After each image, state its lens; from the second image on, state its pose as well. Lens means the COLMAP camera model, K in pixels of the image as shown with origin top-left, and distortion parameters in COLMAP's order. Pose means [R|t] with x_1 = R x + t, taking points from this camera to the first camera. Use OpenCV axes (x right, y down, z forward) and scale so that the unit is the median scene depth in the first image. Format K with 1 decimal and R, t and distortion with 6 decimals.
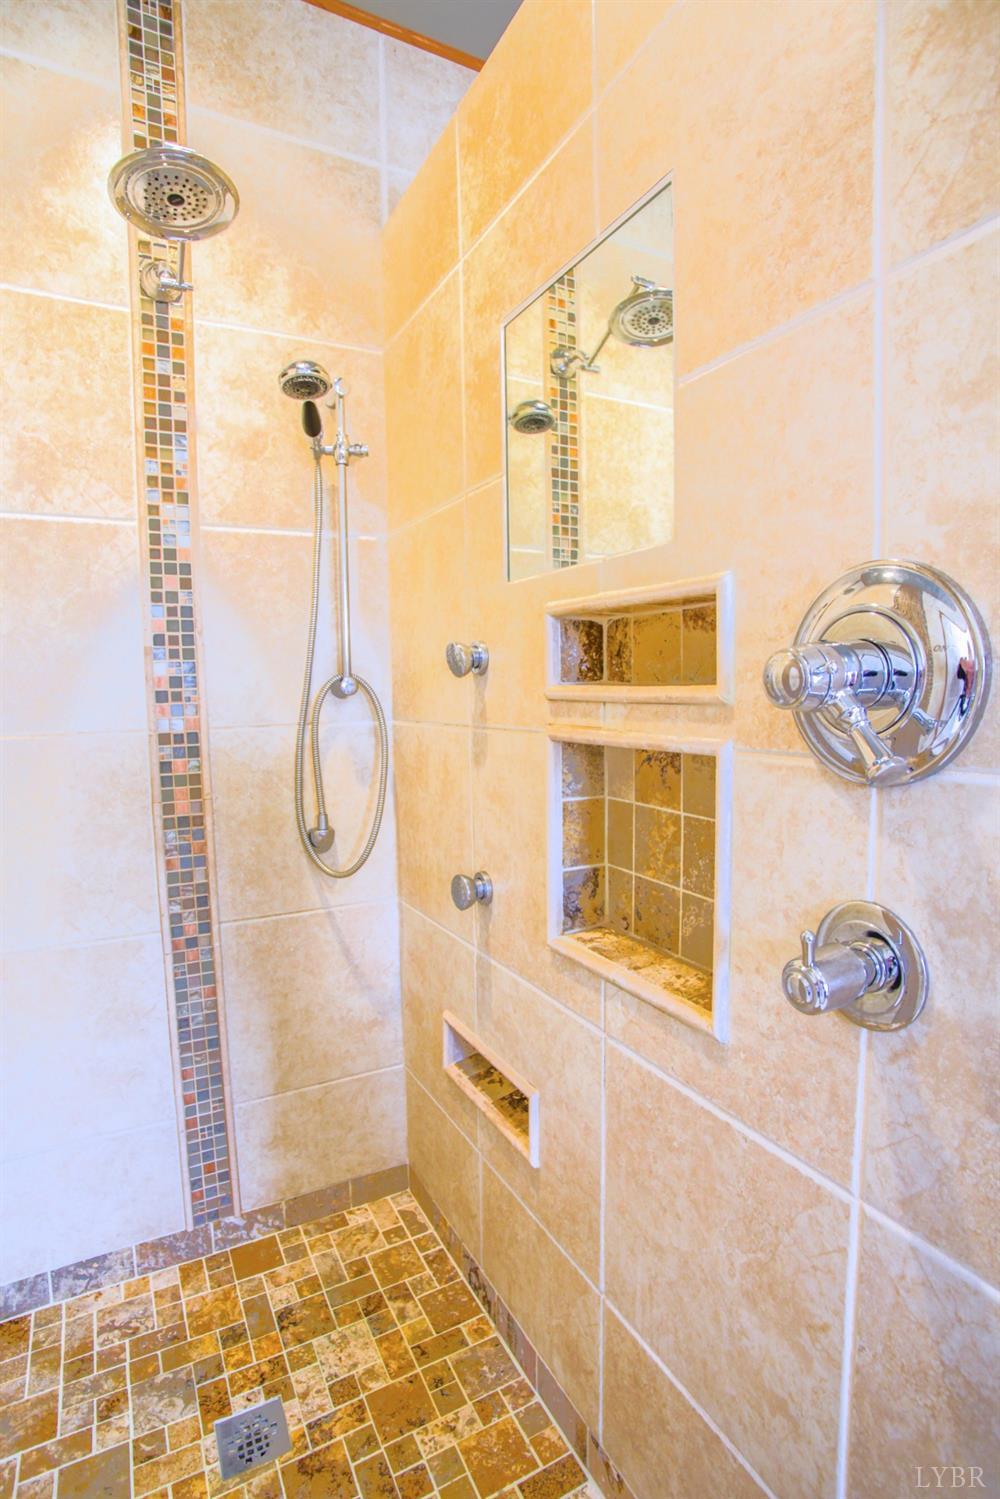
lens RADIAL K [[738.0, 0, 482.6], [0, 738.0, 753.1], [0, 0, 1]] dist [-0.083272, 0.031909]
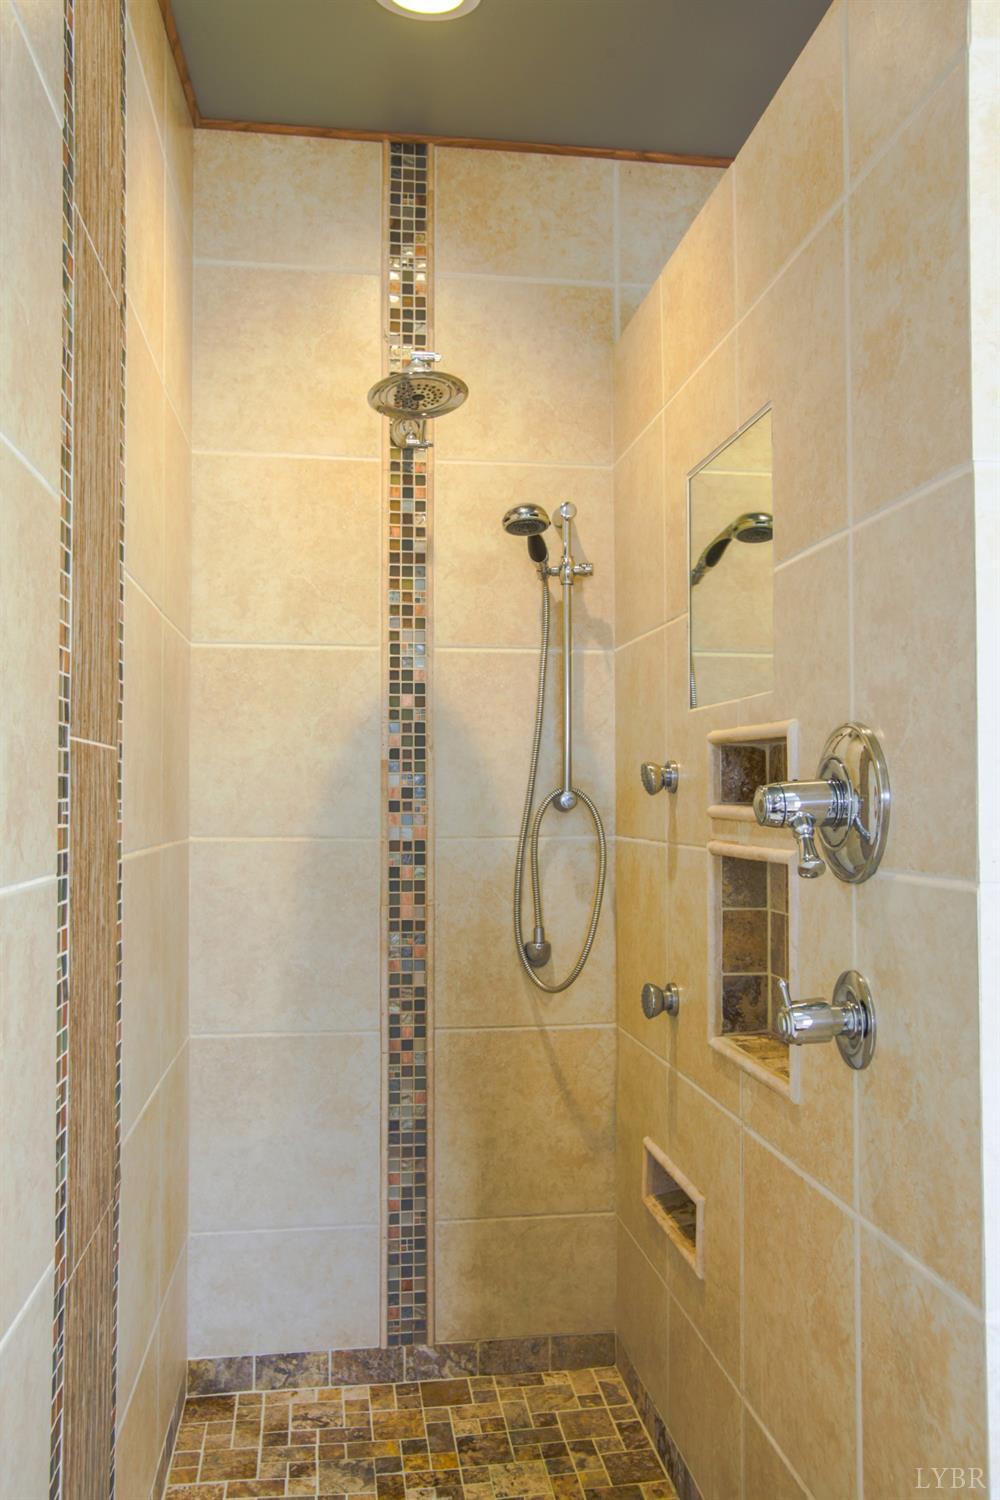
lens RADIAL K [[1262.2, 0, 482.0], [0, 1262.2, 753.3], [0, 0, 1]] dist [-0.019615, 0.037077]
pose [[0.935624, 0.005805, -0.352950, 0.366160], [-0.048355, 0.992547, -0.111858, 0.051187], [0.349670, 0.121724, 0.928932, -0.756165]]
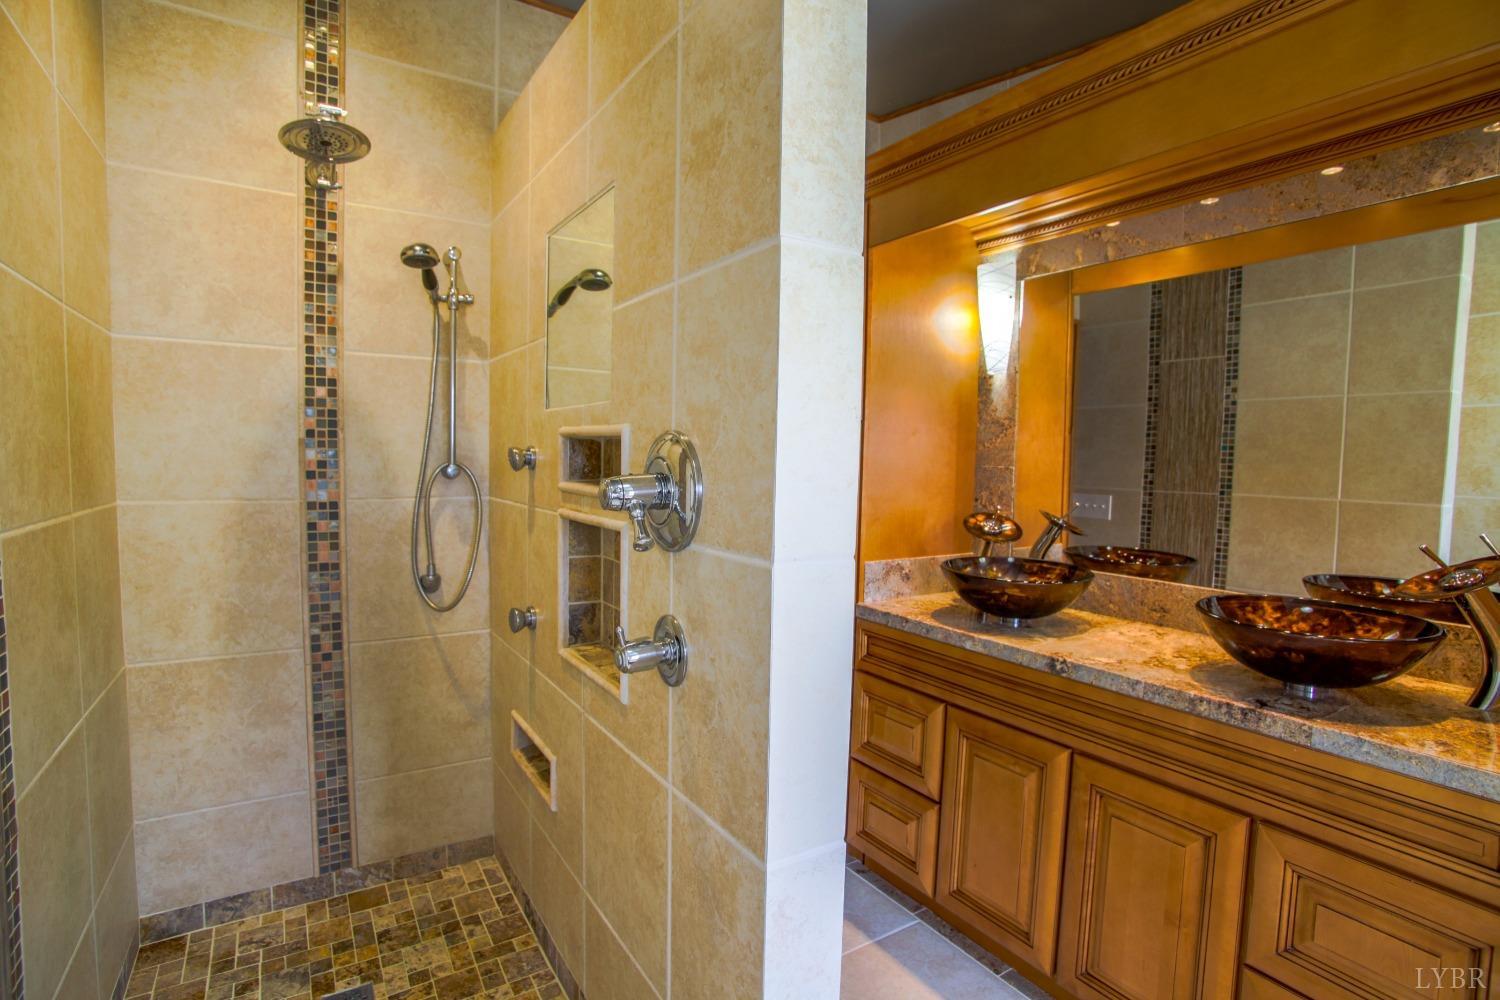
lens RADIAL K [[738.5, 0, 745.7], [0, 738.5, 500.3], [0, 0, 1]] dist [-0.083272, 0.031909]
pose [[0.996298, 0.032050, 0.079763, 0.290725], [-0.030100, 0.999221, -0.025537, -0.021276], [-0.080519, 0.023042, 0.996487, -0.450031]]
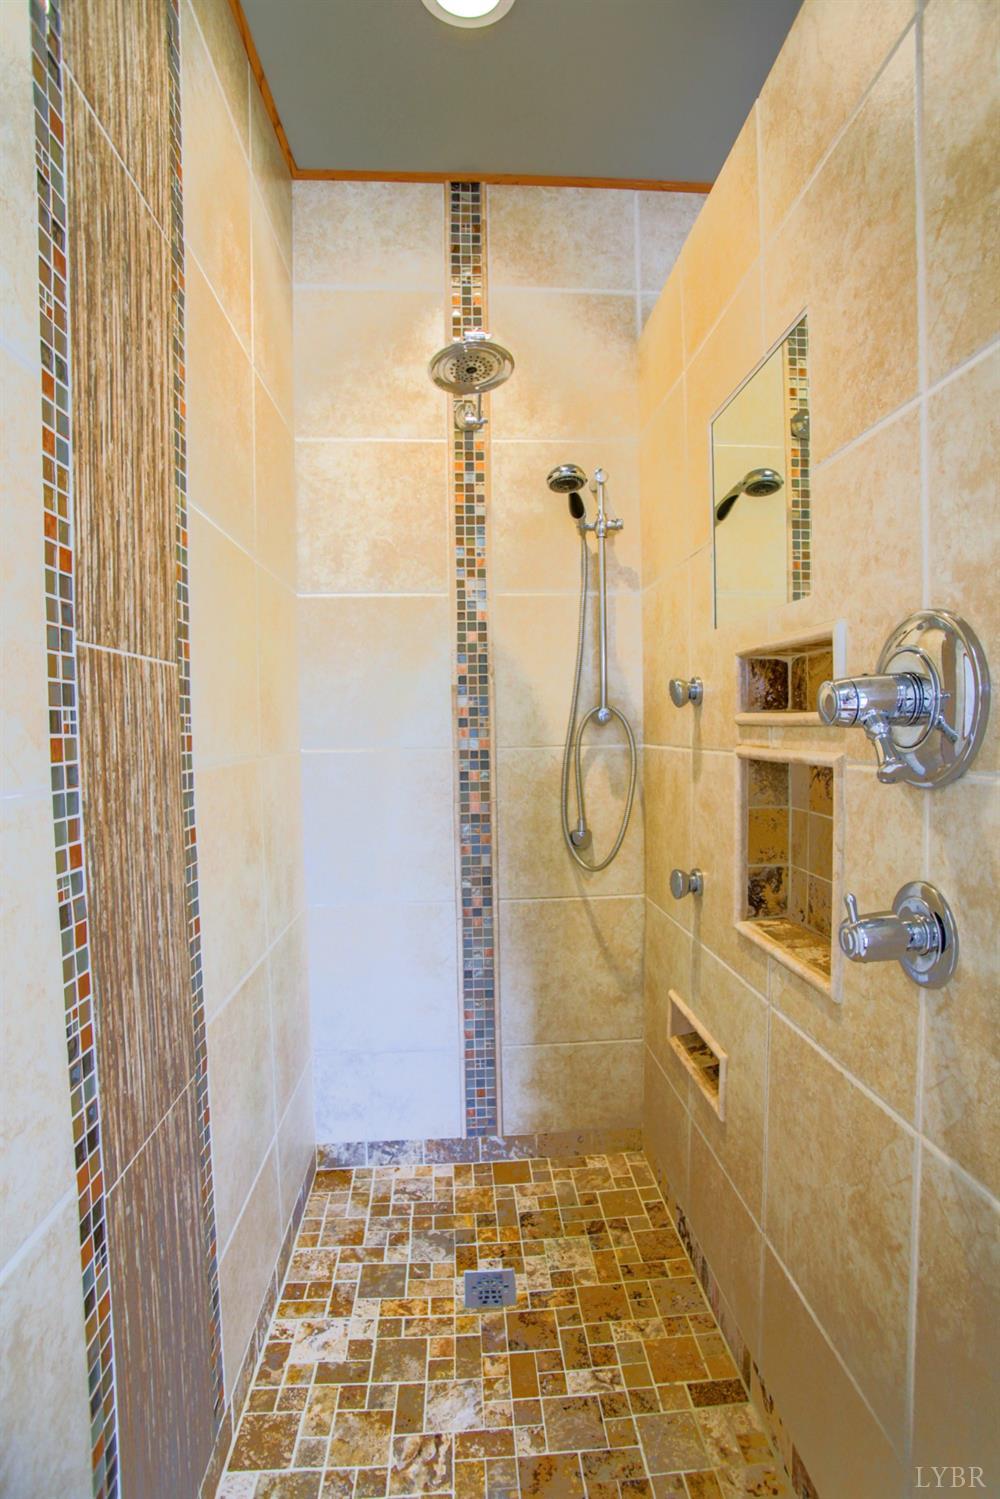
lens RADIAL K [[738.0, 0, 507.4], [0, 738.0, 758.1], [0, 0, 1]] dist [-0.083272, 0.031909]
pose [[0.915837, 0.020705, -0.401015, 0.190314], [-0.037009, 0.998771, -0.032953, 0.031058], [0.399840, 0.045021, 0.915479, -0.219133]]
